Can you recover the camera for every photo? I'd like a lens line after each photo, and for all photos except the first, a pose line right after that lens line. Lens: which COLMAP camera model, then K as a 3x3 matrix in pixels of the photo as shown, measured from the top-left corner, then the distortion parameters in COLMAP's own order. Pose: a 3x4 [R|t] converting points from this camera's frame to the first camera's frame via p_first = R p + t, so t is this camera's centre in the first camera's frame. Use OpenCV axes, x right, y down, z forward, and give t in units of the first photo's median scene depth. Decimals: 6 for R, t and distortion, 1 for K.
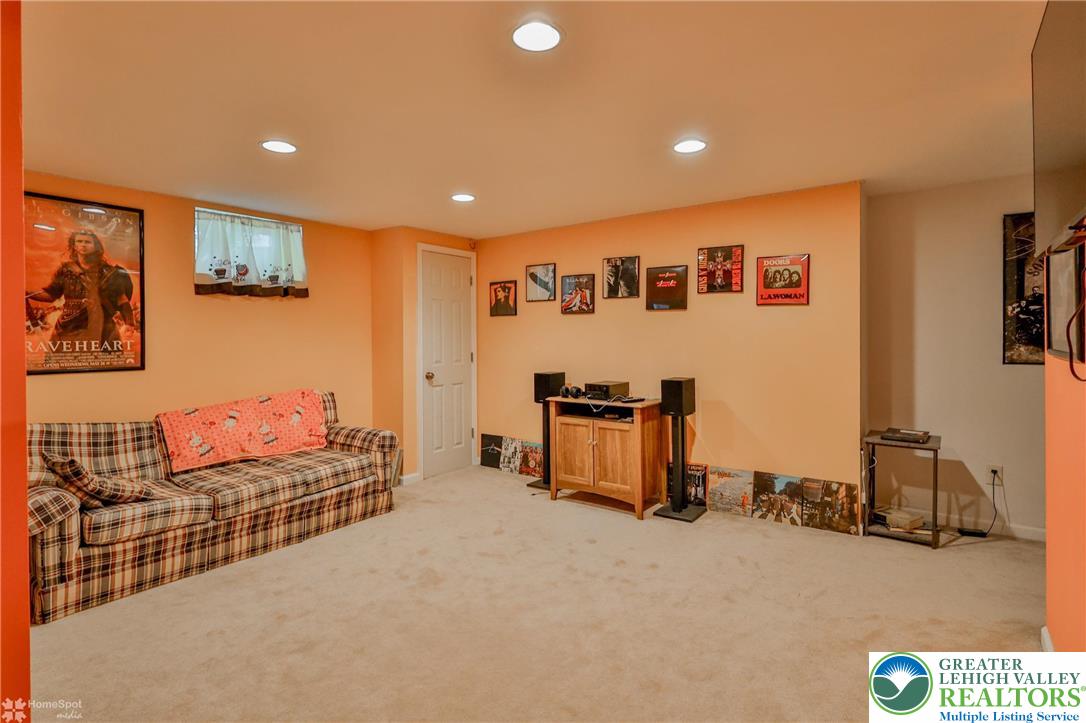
lens RADIAL K [[558.1, 0, 543.7], [0, 558.1, 336.3], [0, 0, 1]] dist [0.001685, 0.000662]
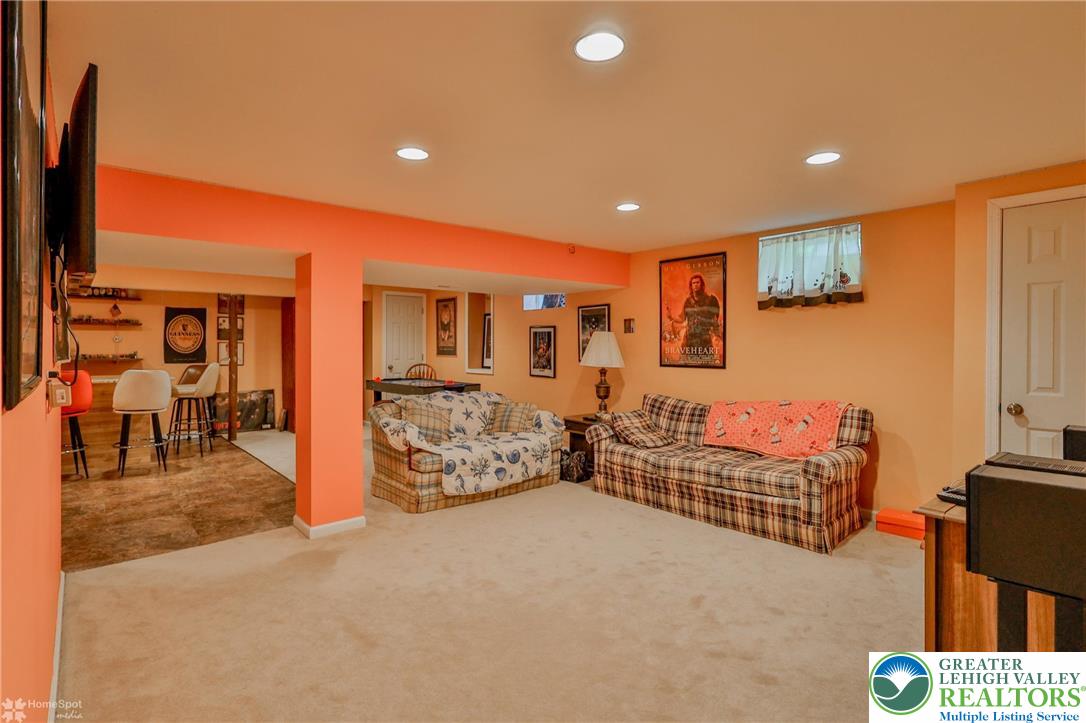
lens RADIAL K [[541.6, 0, 543.0], [0, 541.6, 361.5], [0, 0, 1]] dist [-0.003874, -0.000117]
pose [[-0.222897, 0.036930, -0.974142, 0.684326], [0.003208, 0.999305, 0.037150, -0.008838], [0.974837, 0.005156, -0.222861, 0.866422]]
